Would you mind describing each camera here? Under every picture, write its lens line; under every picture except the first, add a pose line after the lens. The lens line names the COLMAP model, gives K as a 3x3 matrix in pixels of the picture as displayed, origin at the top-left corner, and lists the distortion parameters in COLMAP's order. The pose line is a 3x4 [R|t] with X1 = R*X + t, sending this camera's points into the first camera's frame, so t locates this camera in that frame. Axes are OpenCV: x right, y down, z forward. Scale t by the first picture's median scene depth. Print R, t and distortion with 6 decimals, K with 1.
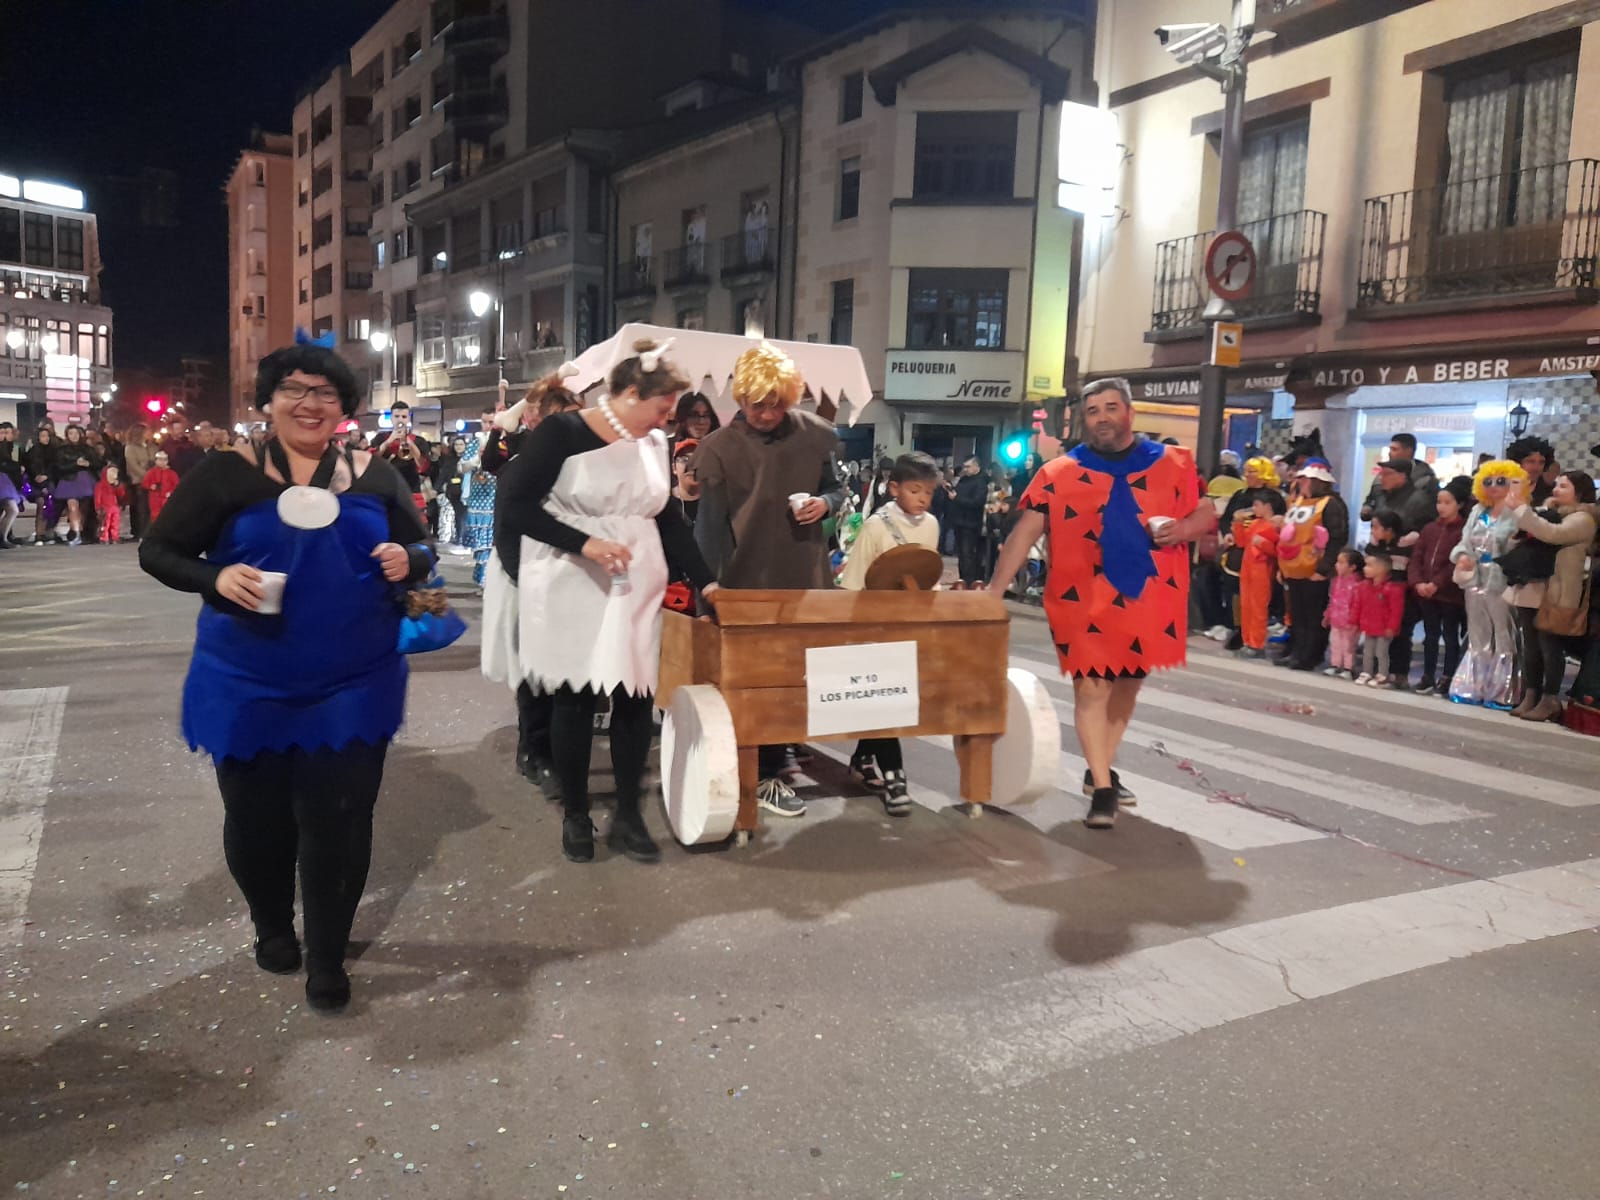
lens RADIAL K [[1185.2, 0, 795.8], [0, 1185.2, 596.3], [0, 0, 1]] dist [0.023684, -0.007868]
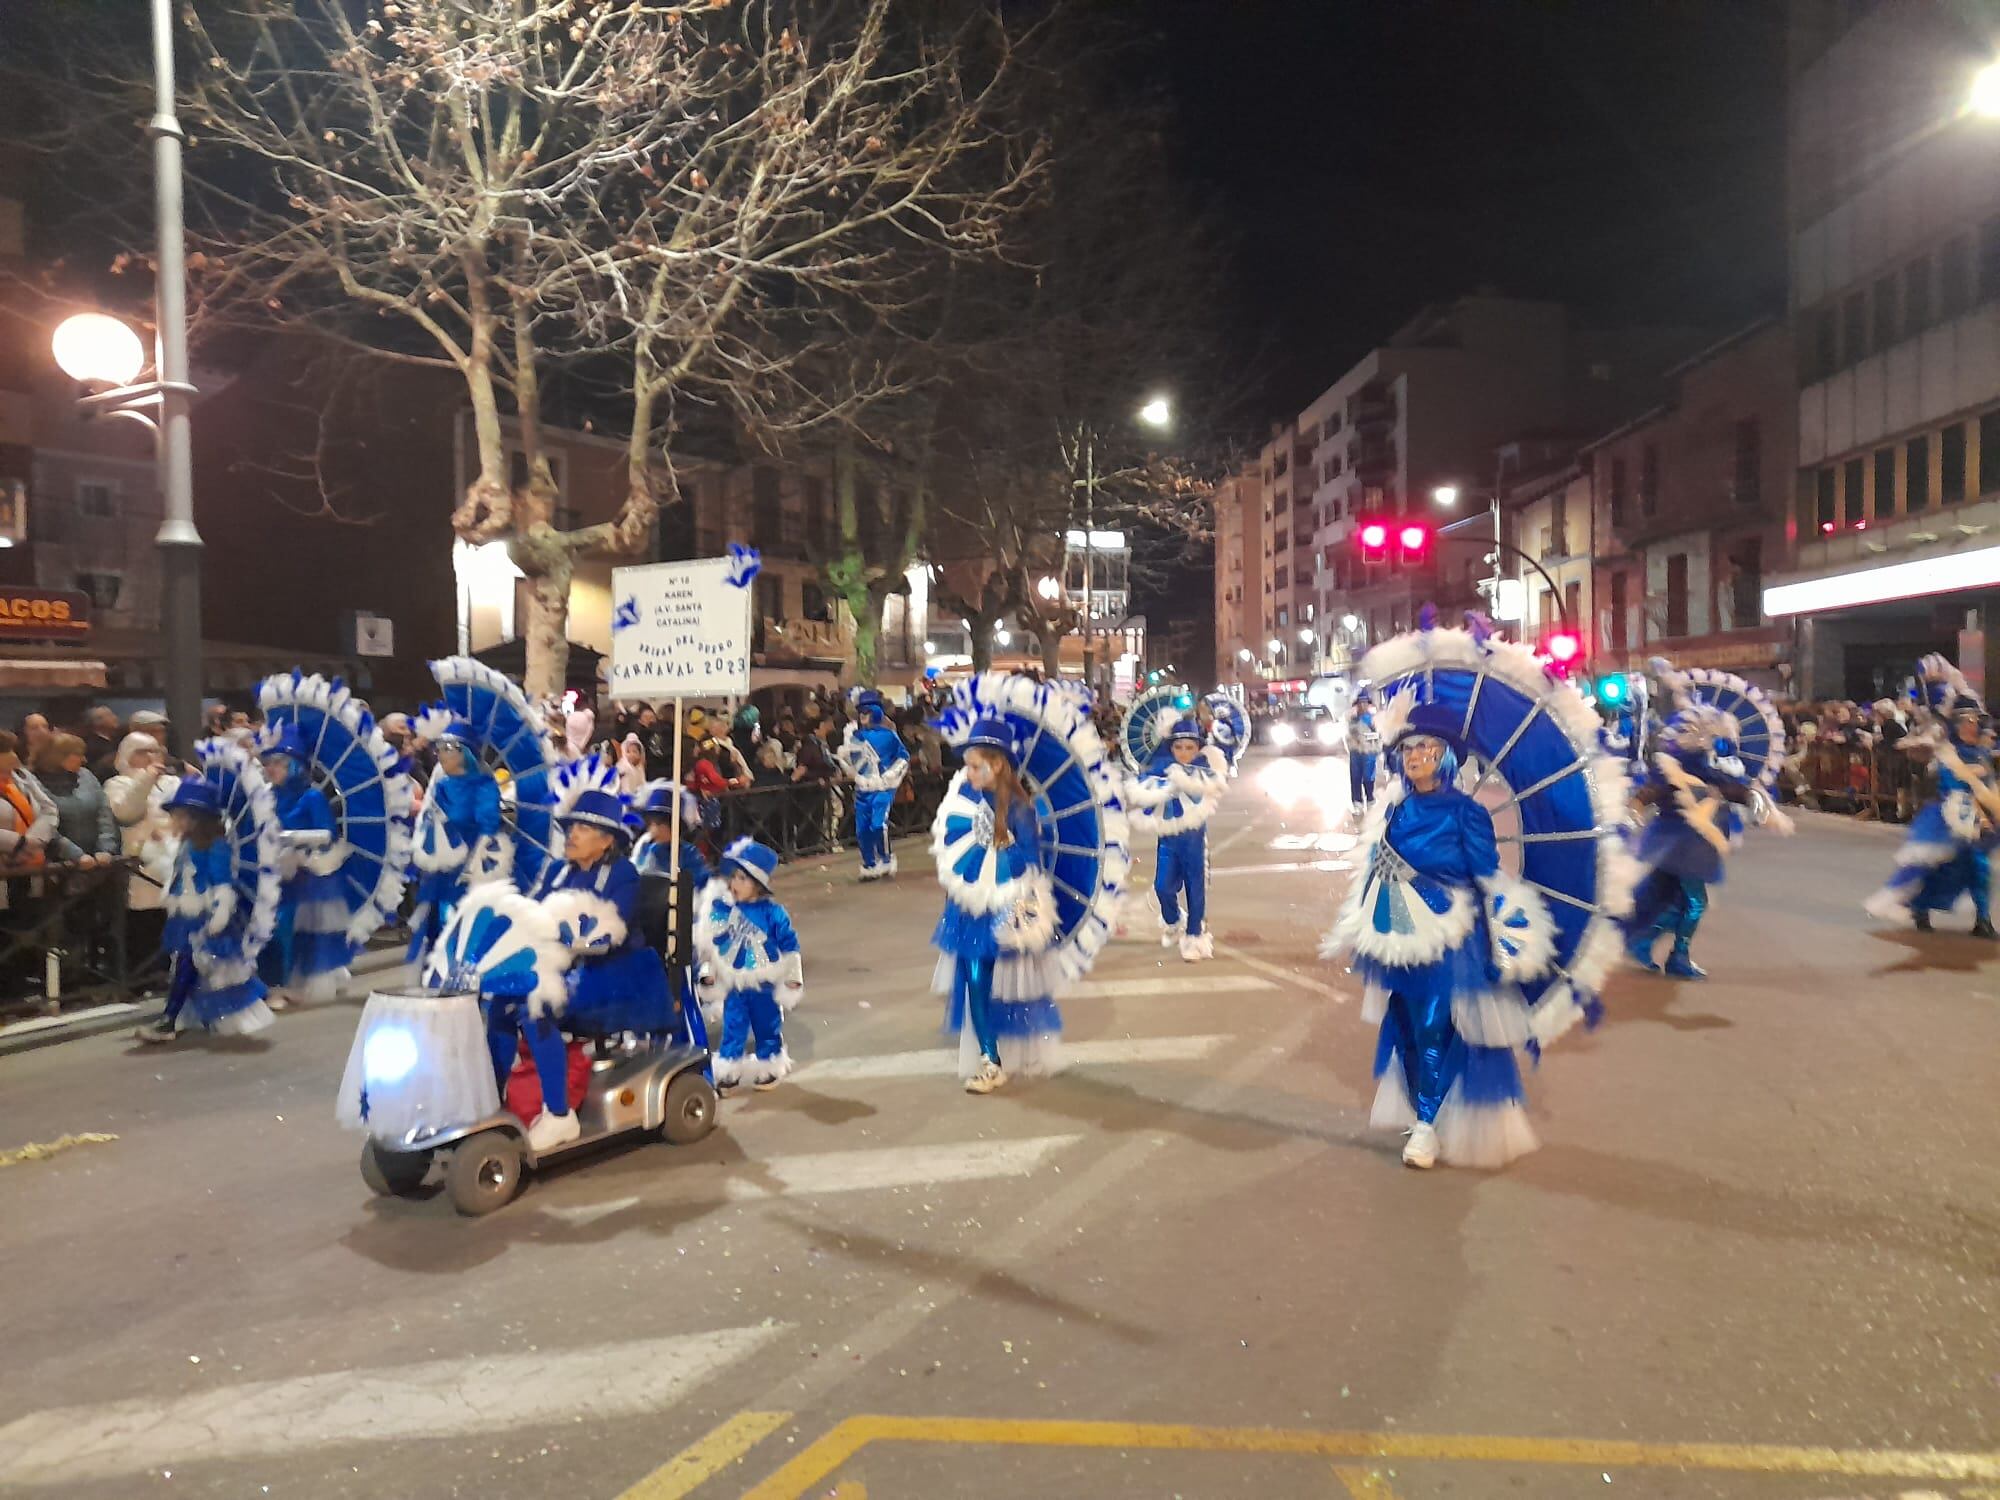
lens RADIAL K [[1481.5, 0, 1019.0], [0, 1481.5, 759.6], [0, 0, 1]] dist [0.023684, -0.007868]
pose [[0.843194, -0.035161, -0.536458, 0.455536], [-0.004064, 0.997414, -0.071761, 0.111261], [0.537593, 0.062689, 0.840871, -1.032229]]
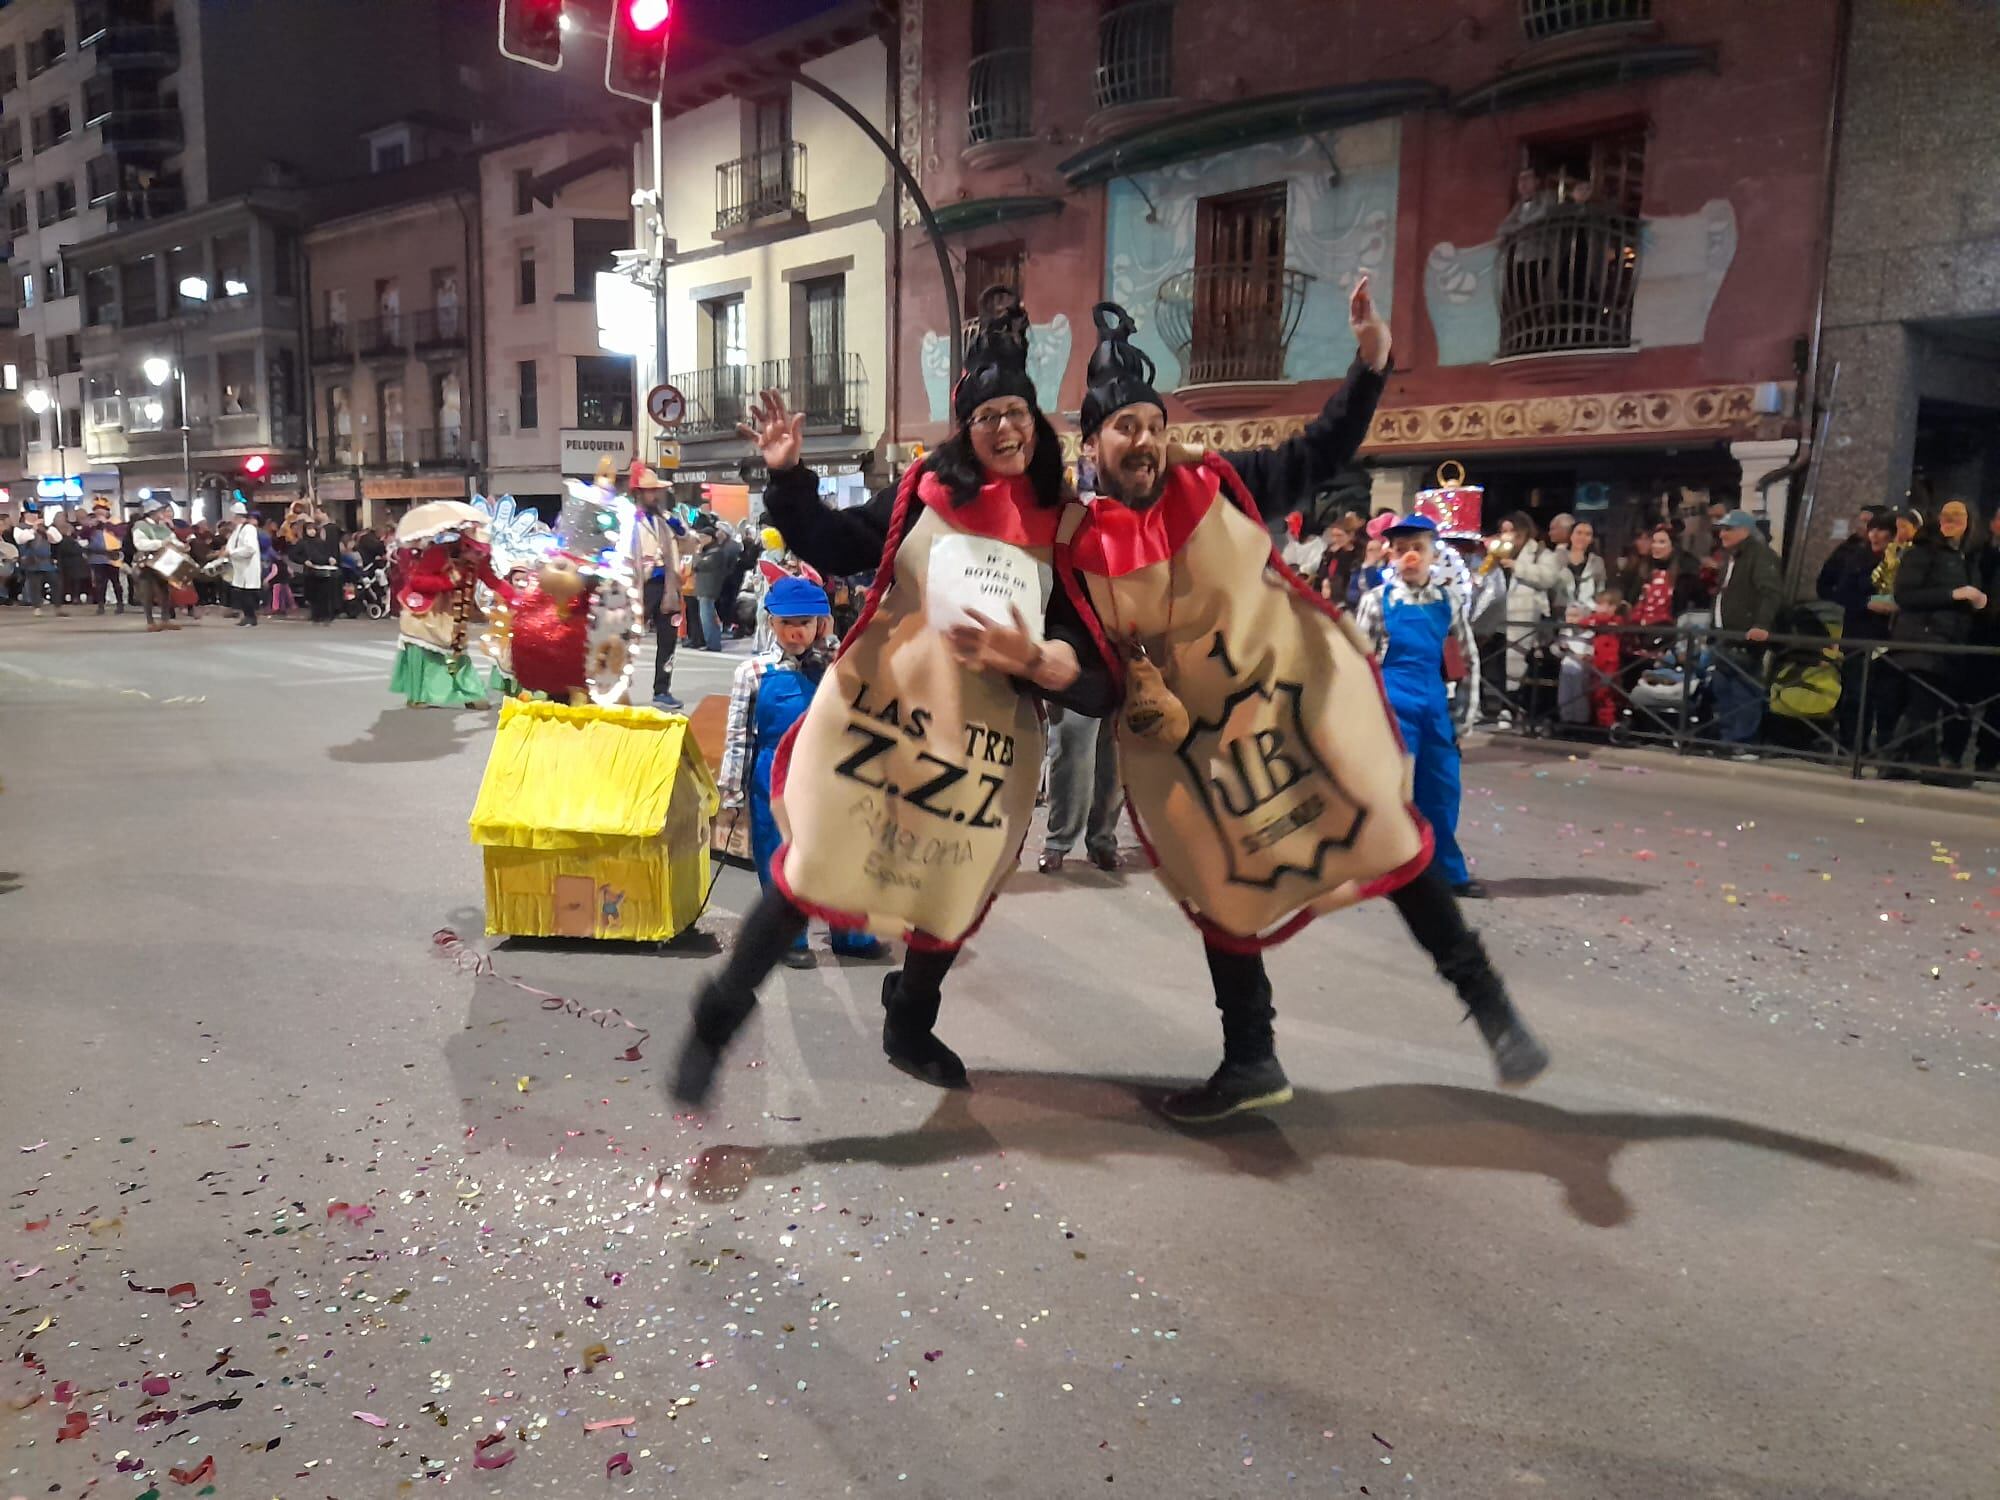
lens RADIAL K [[1481.5, 0, 1002.7], [0, 1481.5, 732.7], [0, 0, 1]] dist [0.023684, -0.007868]
pose [[0.971509, -0.050036, 0.231661, 0.097728], [0.043657, 0.998515, 0.032582, 0.034940], [-0.232947, -0.021540, 0.972251, -0.318874]]
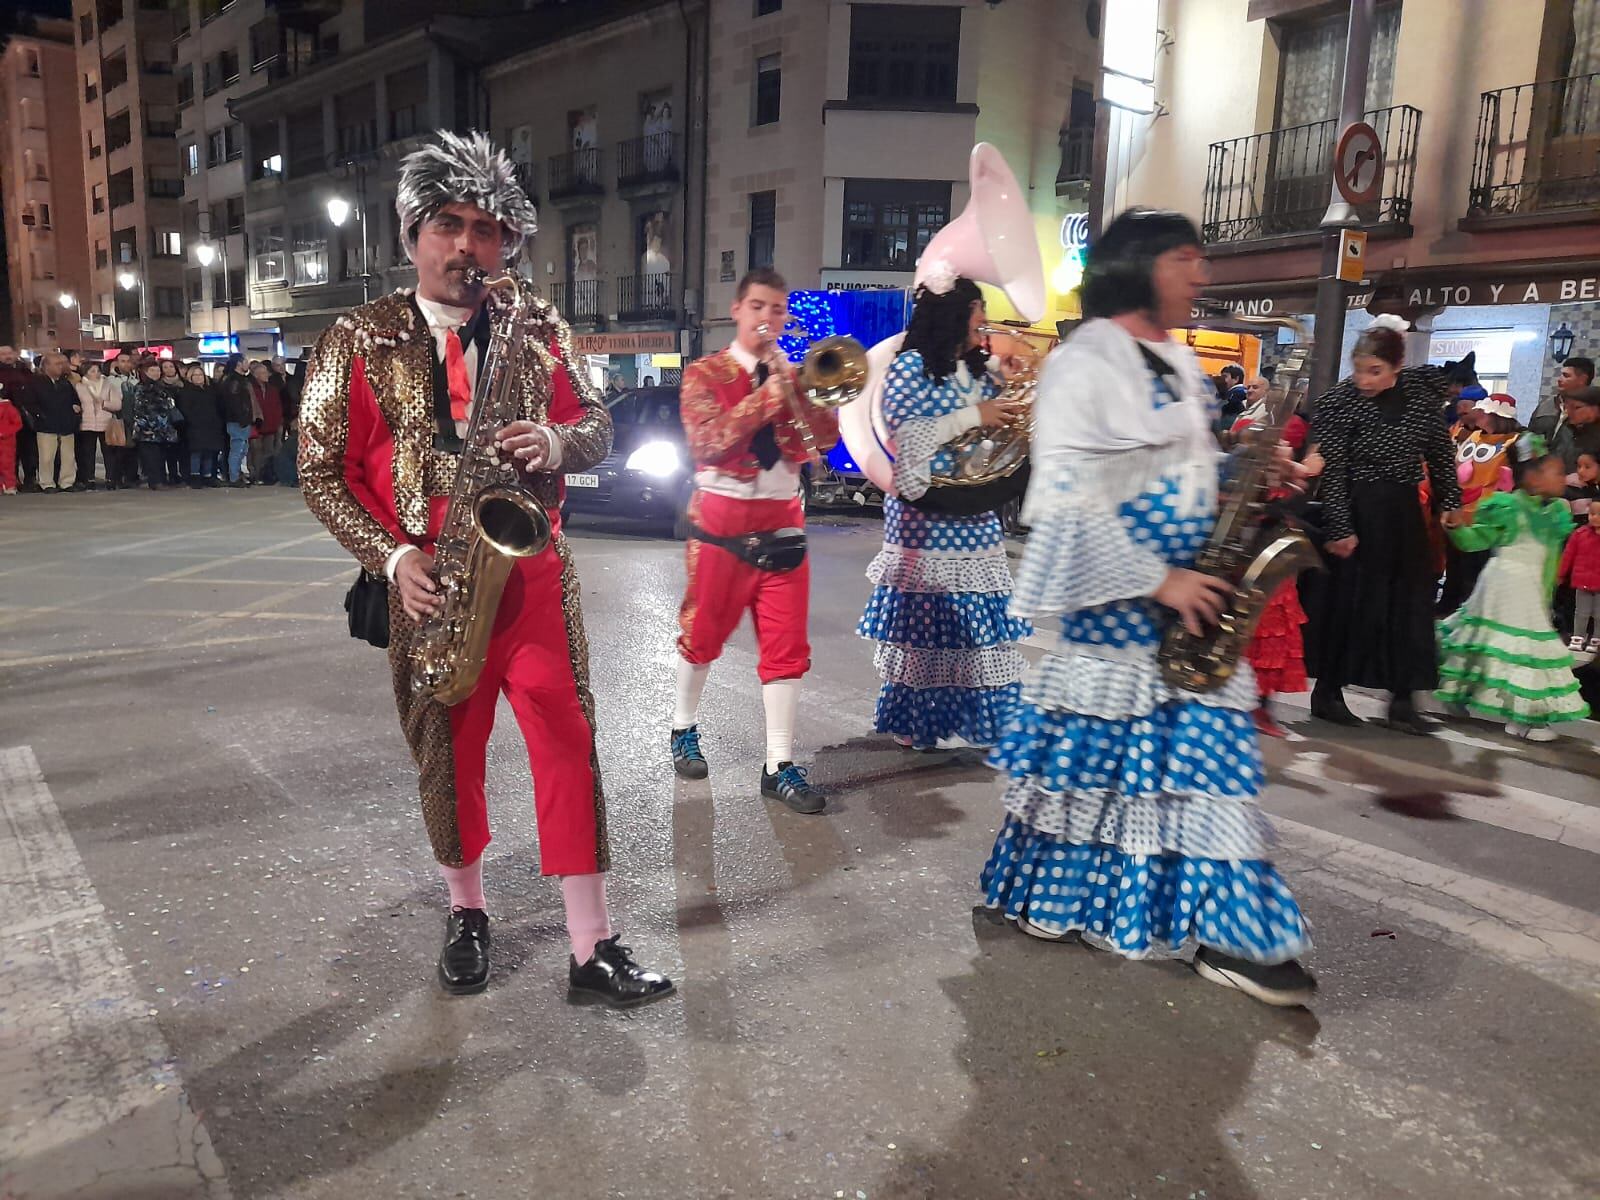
lens RADIAL K [[1185.2, 0, 794.6], [0, 1185.2, 593.0], [0, 0, 1]] dist [0.023684, -0.007868]
pose [[0.990387, -0.025779, 0.135900, -0.051351], [0.018171, 0.998213, 0.056934, -0.006695], [-0.137125, -0.053917, 0.989085, 0.054195]]
